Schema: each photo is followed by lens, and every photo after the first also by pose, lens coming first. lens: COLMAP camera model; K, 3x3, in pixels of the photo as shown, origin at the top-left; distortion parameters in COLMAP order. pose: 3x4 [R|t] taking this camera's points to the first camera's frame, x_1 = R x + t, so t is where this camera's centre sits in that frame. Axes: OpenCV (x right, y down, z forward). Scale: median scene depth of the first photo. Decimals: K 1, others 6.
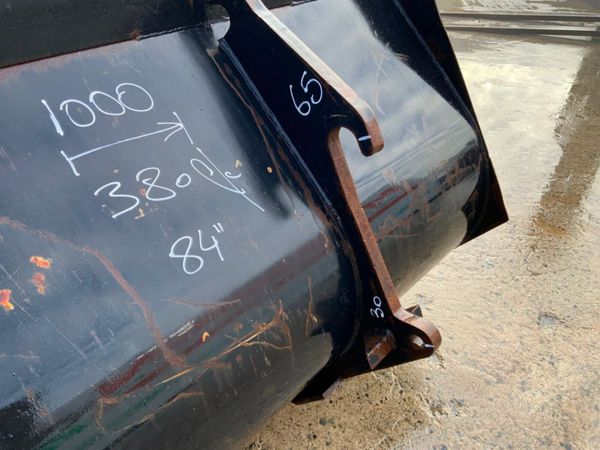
lens RADIAL K [[496.6, 0, 297.5], [0, 496.6, 223.8], [0, 0, 1]] dist [0.074487, -0.143286]
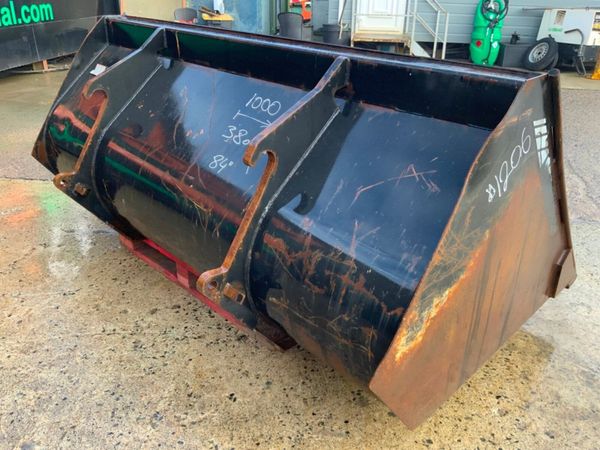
lens RADIAL K [[496.6, 0, 297.5], [0, 496.6, 223.8], [0, 0, 1]] dist [0.074487, -0.143286]
pose [[-0.088309, 0.405336, -0.909892, 1.907949], [-0.590773, 0.714147, 0.375474, -0.797024], [0.801990, 0.570698, 0.176396, 1.031238]]
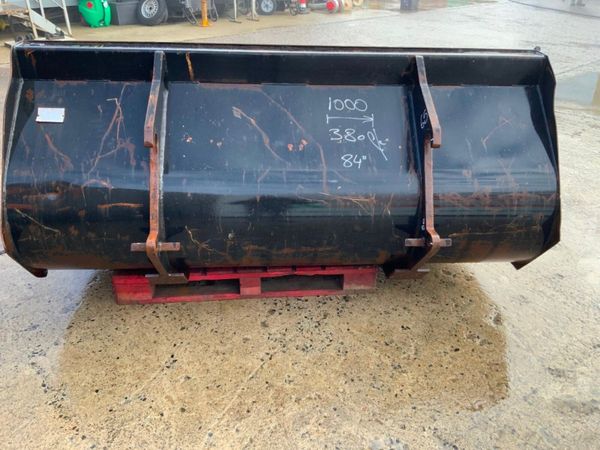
lens RADIAL K [[496.6, 0, 297.5], [0, 496.6, 223.8], [0, 0, 1]] dist [0.074487, -0.143286]
pose [[0.713931, 0.340950, -0.611601, 1.333807], [-0.407808, 0.912484, 0.032644, 0.391662], [0.569206, 0.226110, 0.790493, -1.202942]]
